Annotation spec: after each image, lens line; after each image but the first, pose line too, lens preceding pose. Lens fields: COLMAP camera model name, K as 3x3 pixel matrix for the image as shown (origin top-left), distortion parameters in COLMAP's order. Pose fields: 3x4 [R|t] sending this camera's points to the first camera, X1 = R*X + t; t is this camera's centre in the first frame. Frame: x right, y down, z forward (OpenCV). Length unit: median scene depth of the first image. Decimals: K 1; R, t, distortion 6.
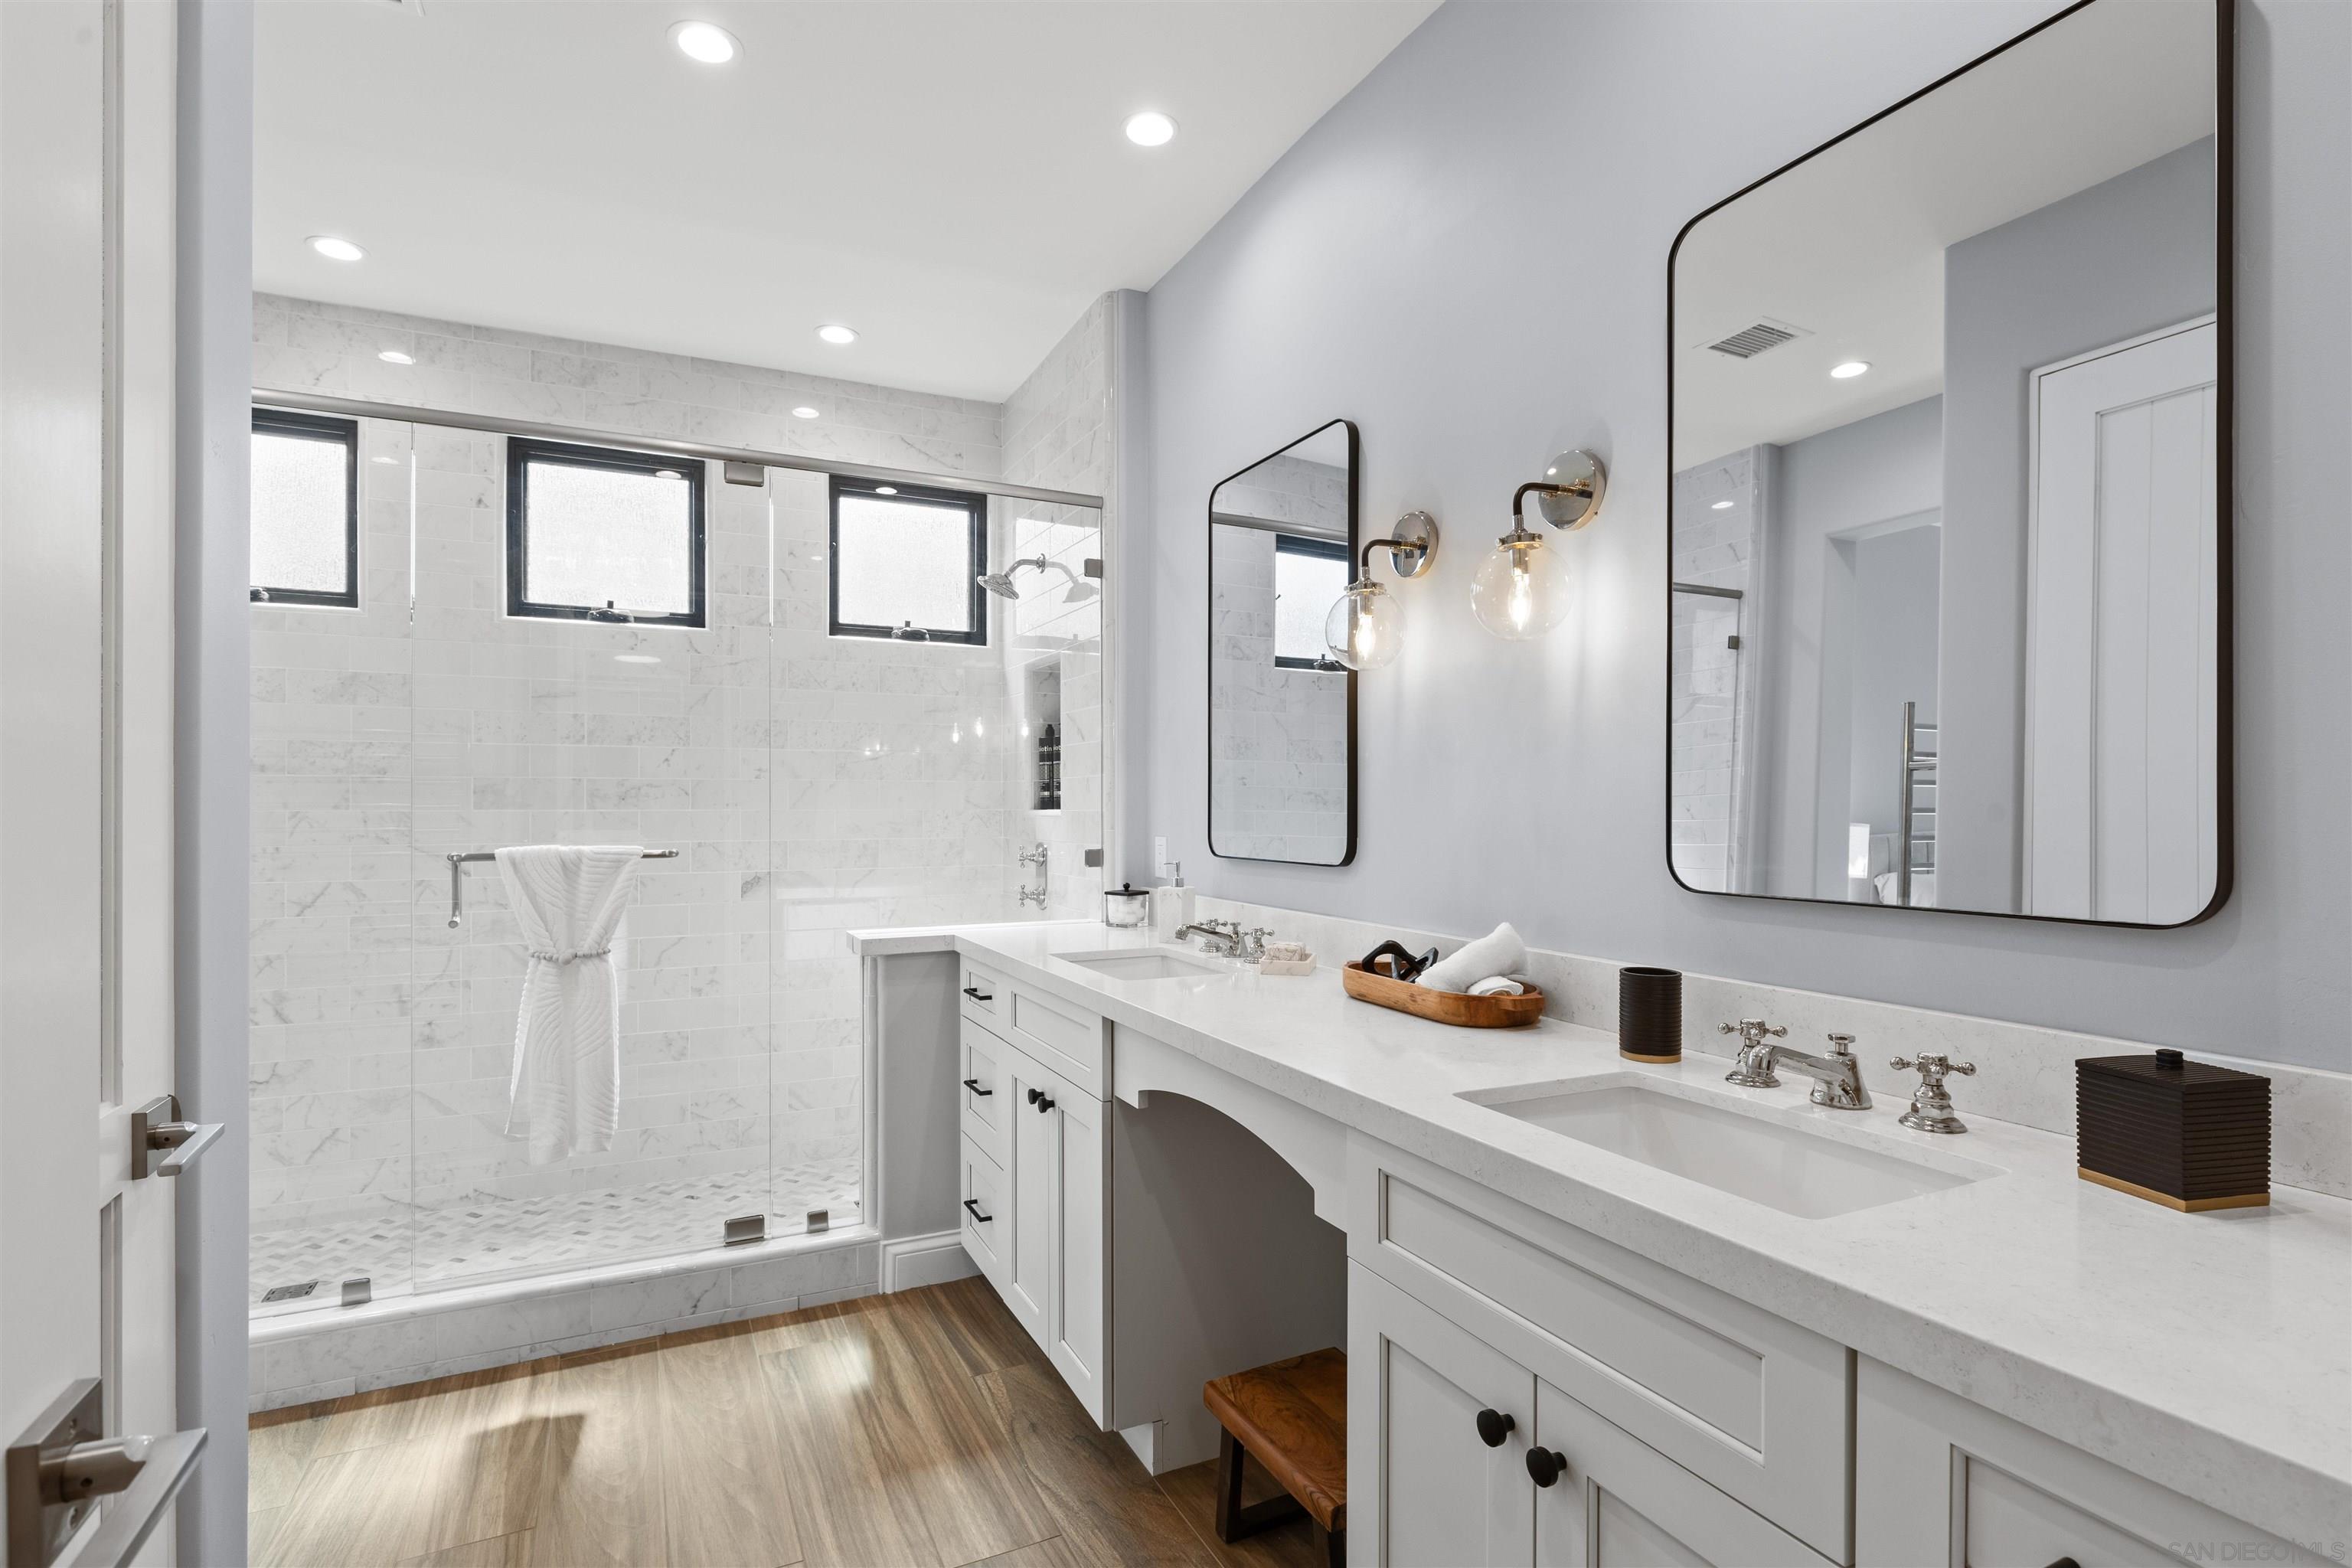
lens RADIAL K [[1120.4, 0, 1188.1], [0, 1120.4, 792.5], [0, 0, 1]] dist [-0.003959, -0.000713]
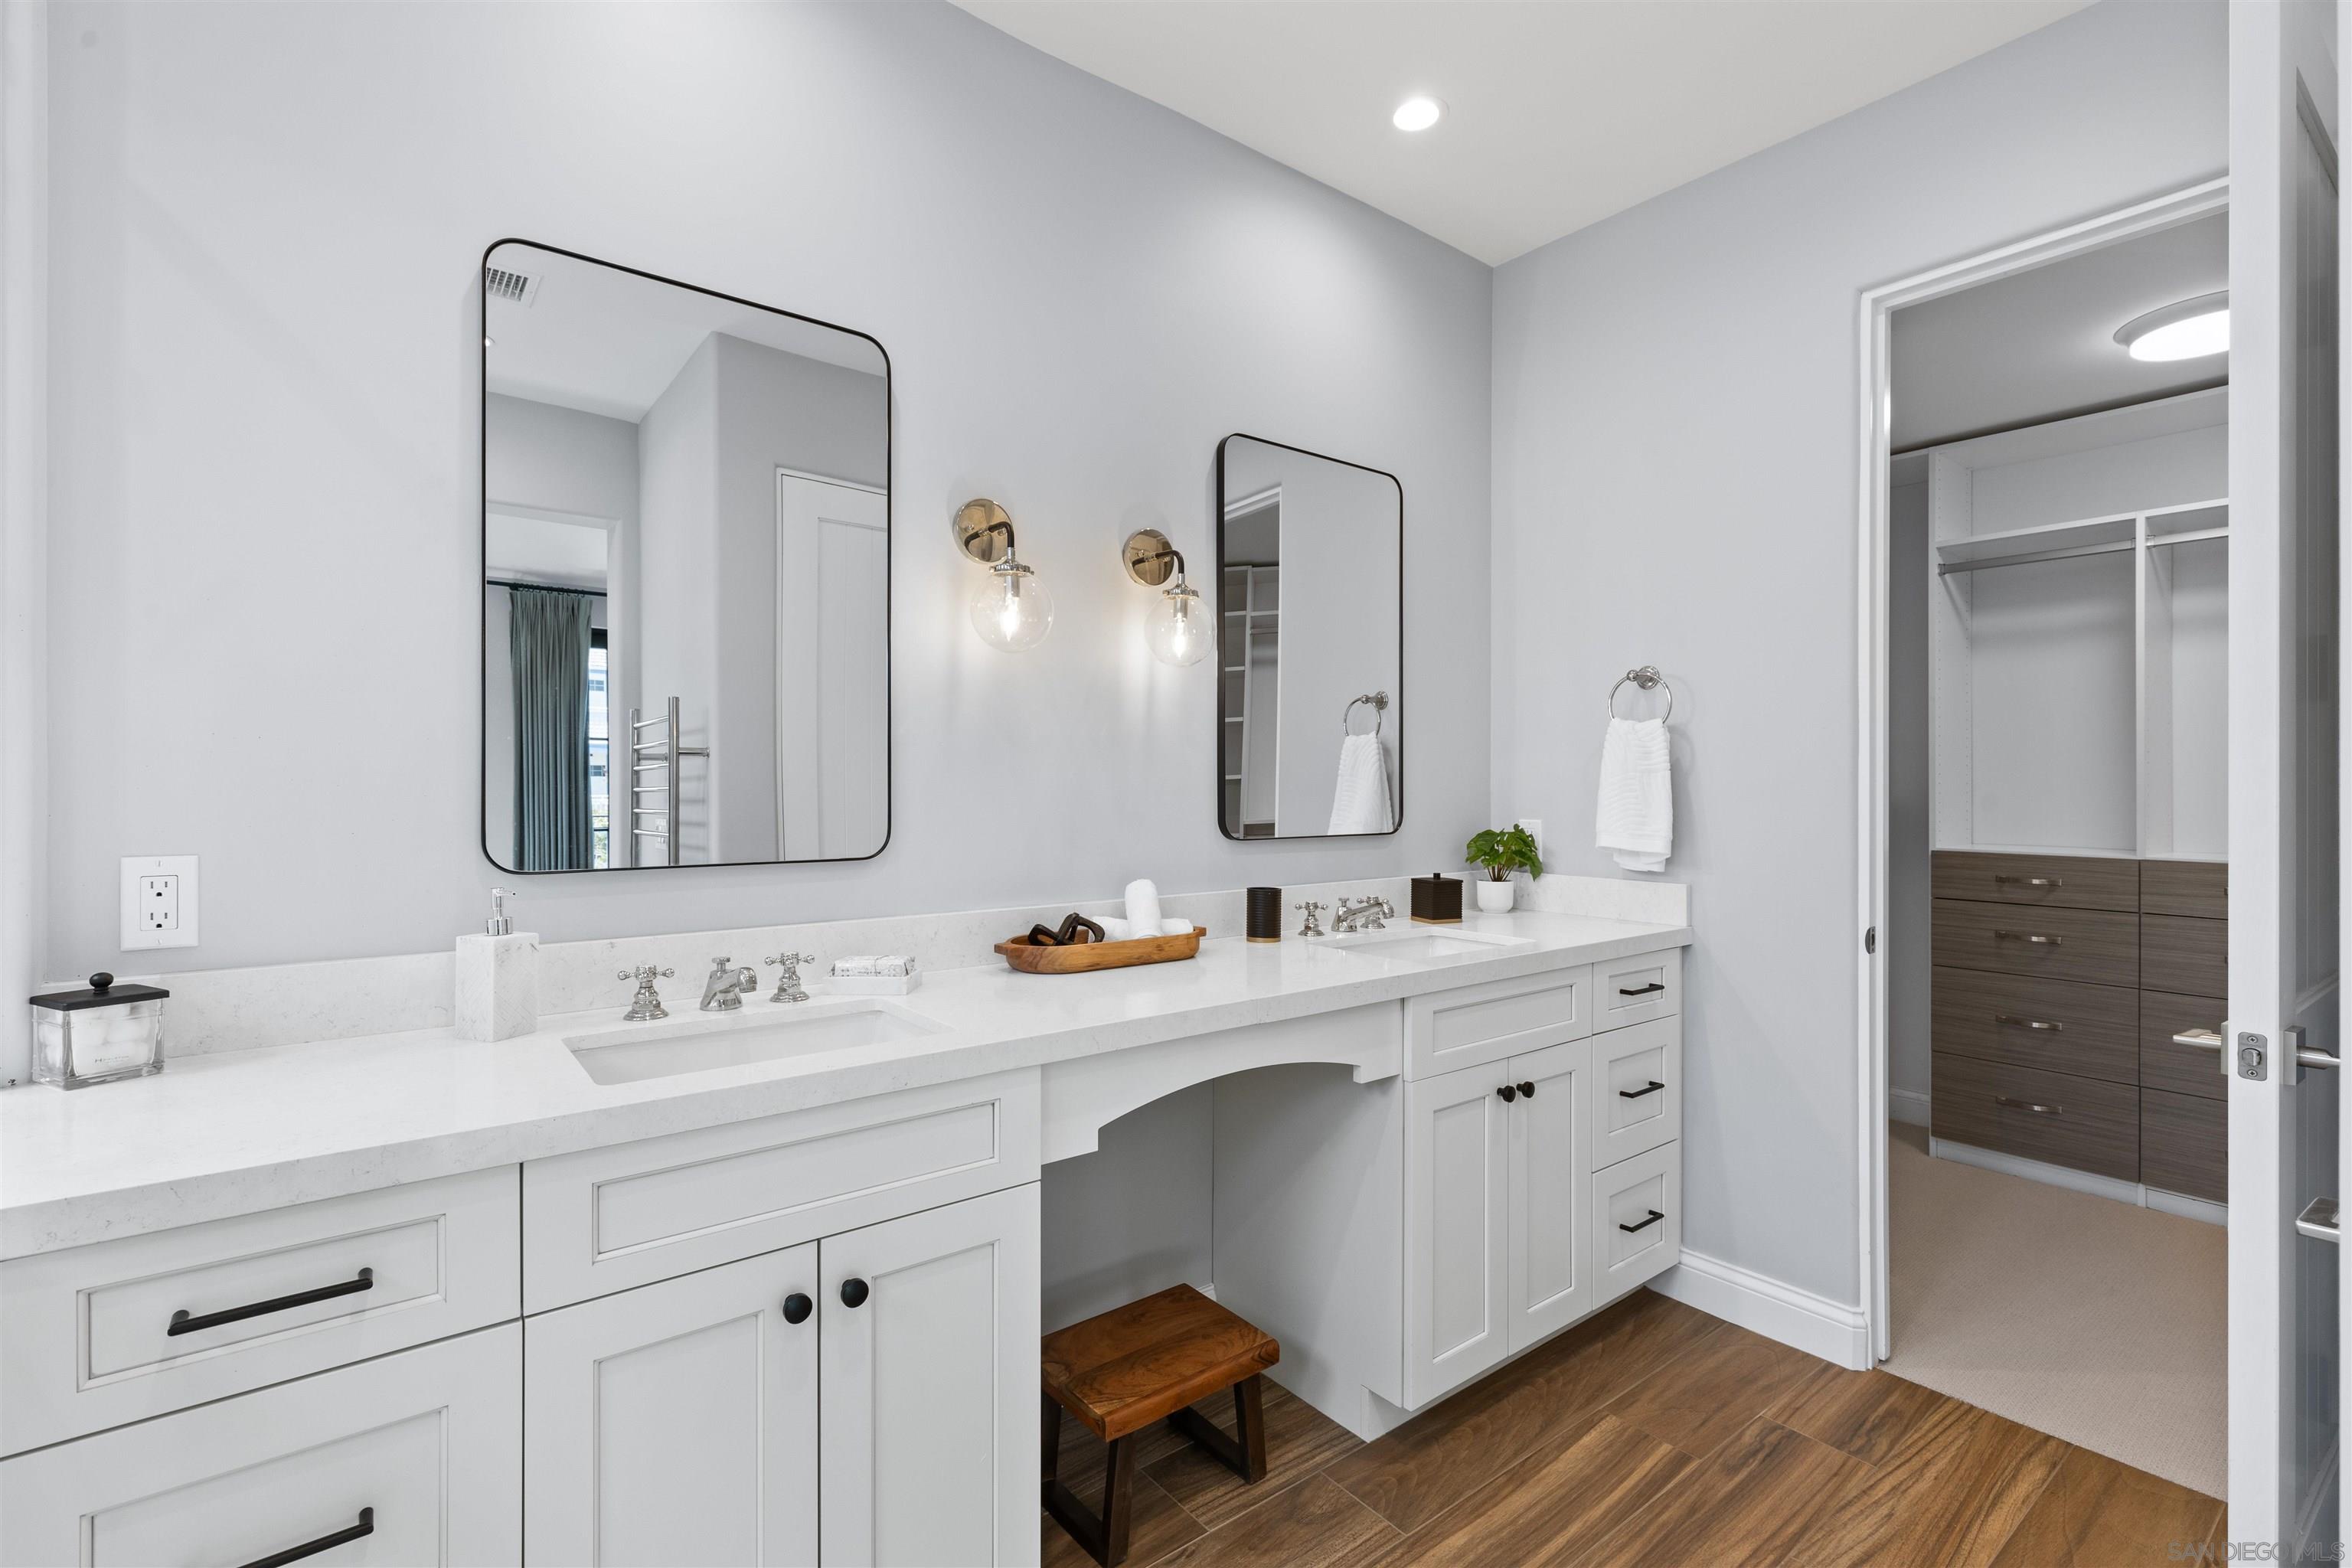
lens RADIAL K [[1056.4, 0, 1194.6], [0, 1056.4, 790.9], [0, 0, 1]] dist [0.003448, -0.001213]
pose [[-0.216223, -0.003898, 0.976336, -0.501230], [-0.015488, 0.999880, 0.000562, 0.006737], [-0.976221, -0.015000, -0.216257, 0.665131]]
